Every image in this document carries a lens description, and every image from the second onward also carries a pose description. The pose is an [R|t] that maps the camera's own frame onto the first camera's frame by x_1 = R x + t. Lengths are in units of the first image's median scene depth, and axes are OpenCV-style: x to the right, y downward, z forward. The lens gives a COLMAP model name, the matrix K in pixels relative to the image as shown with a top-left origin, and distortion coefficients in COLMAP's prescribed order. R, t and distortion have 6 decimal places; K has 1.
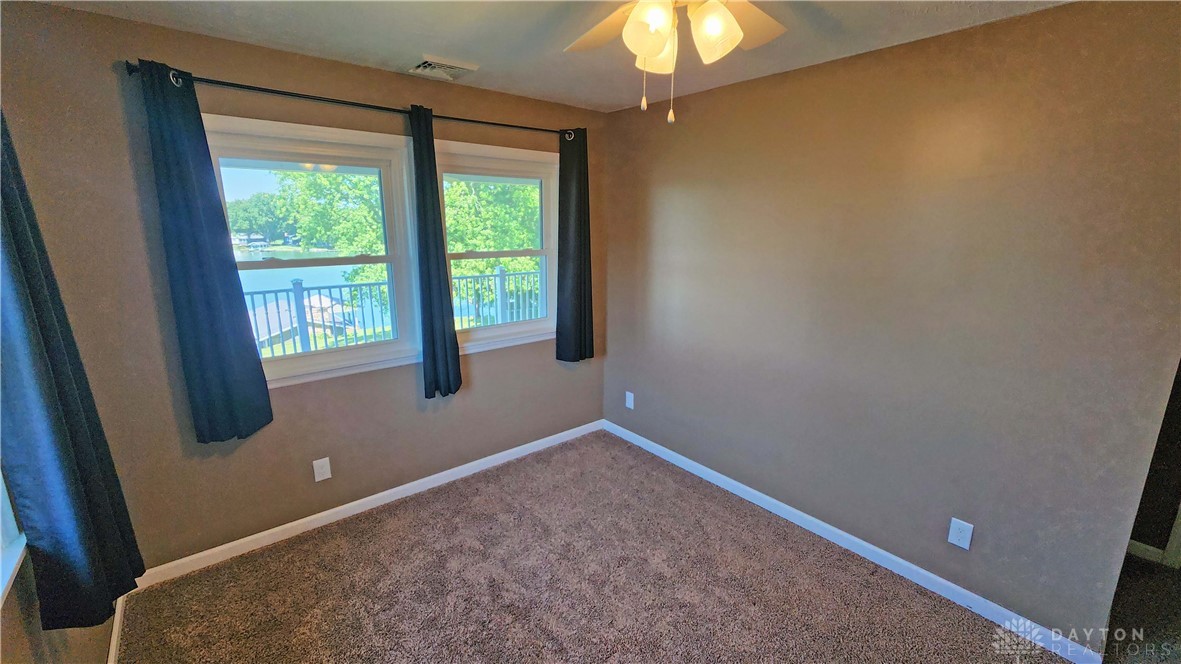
lens RADIAL K [[487.4, 0, 594.7], [0, 487.4, 336.6], [0, 0, 1]] dist [0.002174, -0.000555]
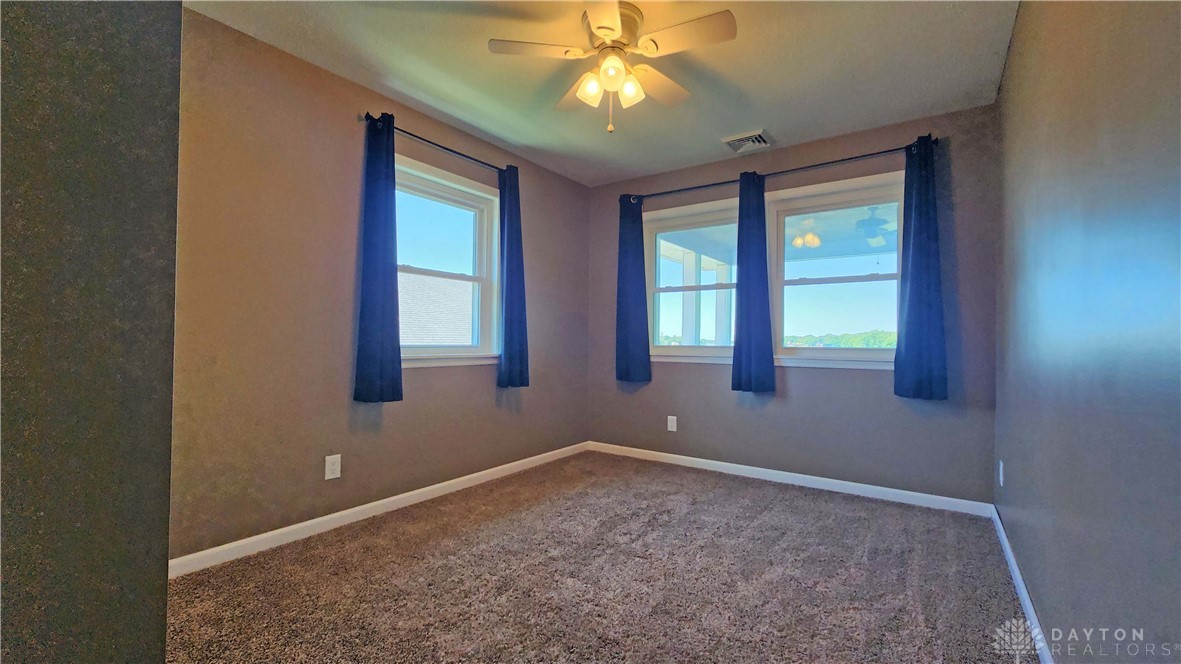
lens RADIAL K [[487.4, 0, 593.9], [0, 487.4, 334.3], [0, 0, 1]] dist [0.002174, -0.000555]
pose [[0.258326, -0.016697, -0.965914, 0.784804], [-0.231112, 0.969749, -0.078572, 0.169730], [0.938006, 0.243531, 0.246653, 0.319741]]
